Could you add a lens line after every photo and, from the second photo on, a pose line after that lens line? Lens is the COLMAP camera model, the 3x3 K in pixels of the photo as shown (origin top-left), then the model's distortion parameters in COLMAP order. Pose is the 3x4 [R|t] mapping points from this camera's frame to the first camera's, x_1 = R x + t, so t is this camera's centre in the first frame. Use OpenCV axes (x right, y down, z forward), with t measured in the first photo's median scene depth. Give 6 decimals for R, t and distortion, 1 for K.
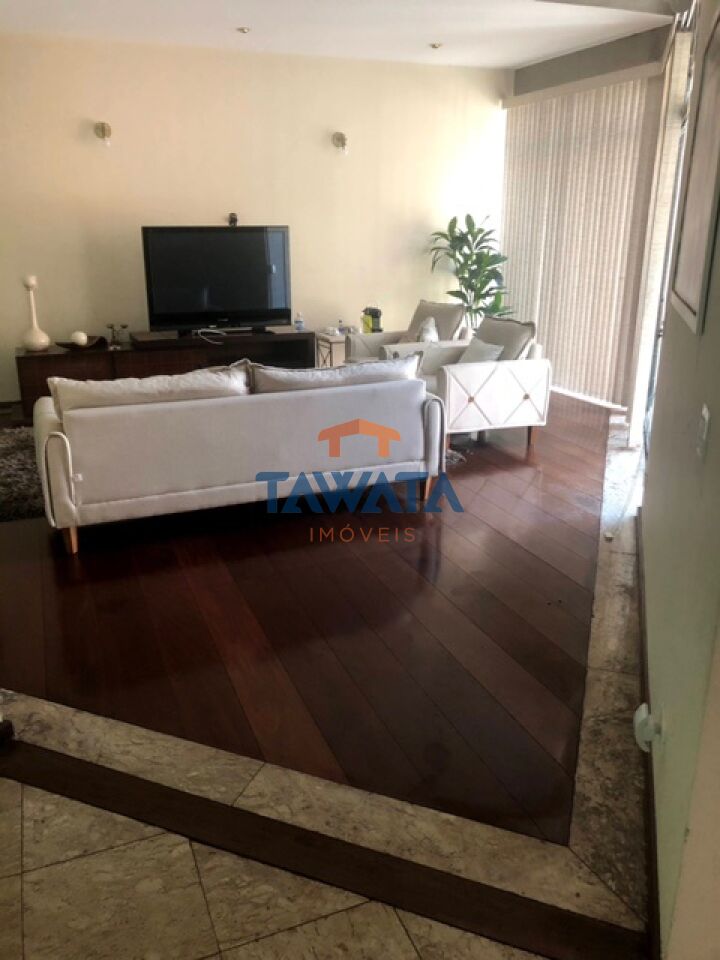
lens RADIAL K [[789.3, 0, 359.4], [0, 789.3, 479.1], [0, 0, 1]] dist [-0.000541, -0.012711]
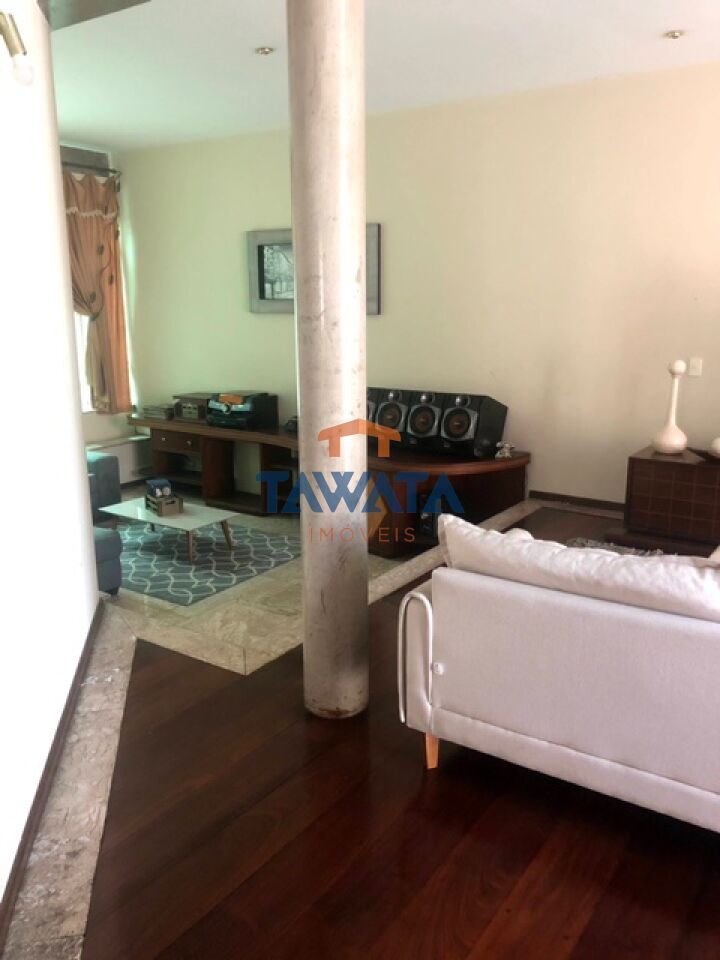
lens RADIAL K [[789.3, 0, 363.4], [0, 789.3, 483.1], [0, 0, 1]] dist [-0.000541, -0.012711]
pose [[0.544505, 0.187021, -0.817641, 0.115364], [-0.251844, 0.966298, 0.053309, -0.163506], [0.800055, 0.176892, 0.573255, 0.517745]]
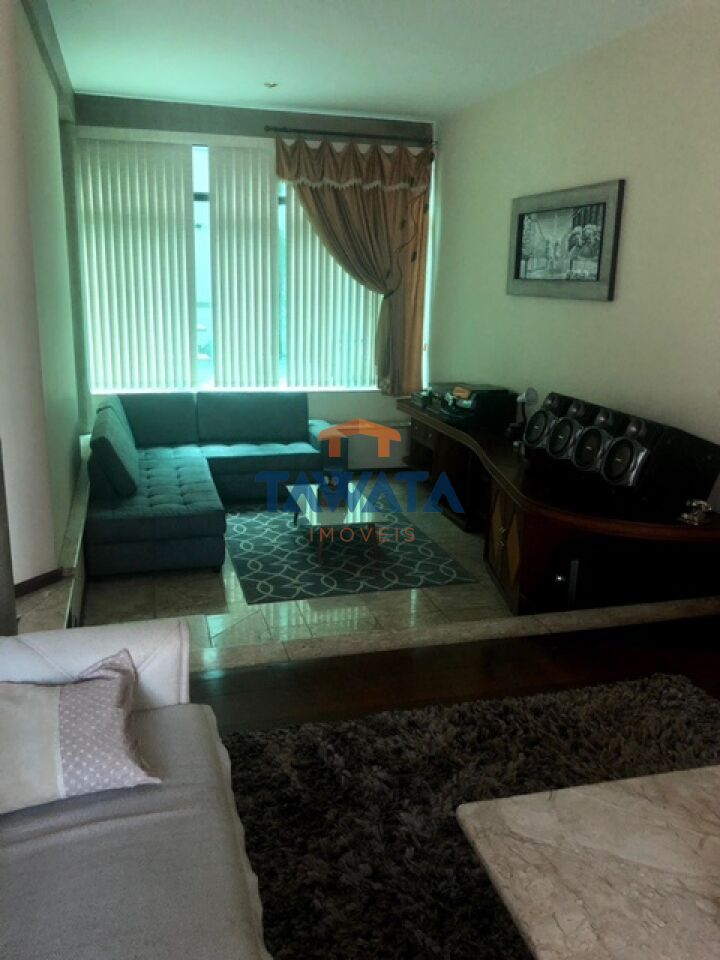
lens RADIAL K [[789.3, 0, 360.2], [0, 789.3, 478.1], [0, 0, 1]] dist [-0.000541, -0.012711]
pose [[-0.107915, 0.233837, -0.966268, 0.069142], [-0.335371, 0.906409, 0.256806, -0.257490], [0.935885, 0.351772, -0.019393, 0.836523]]
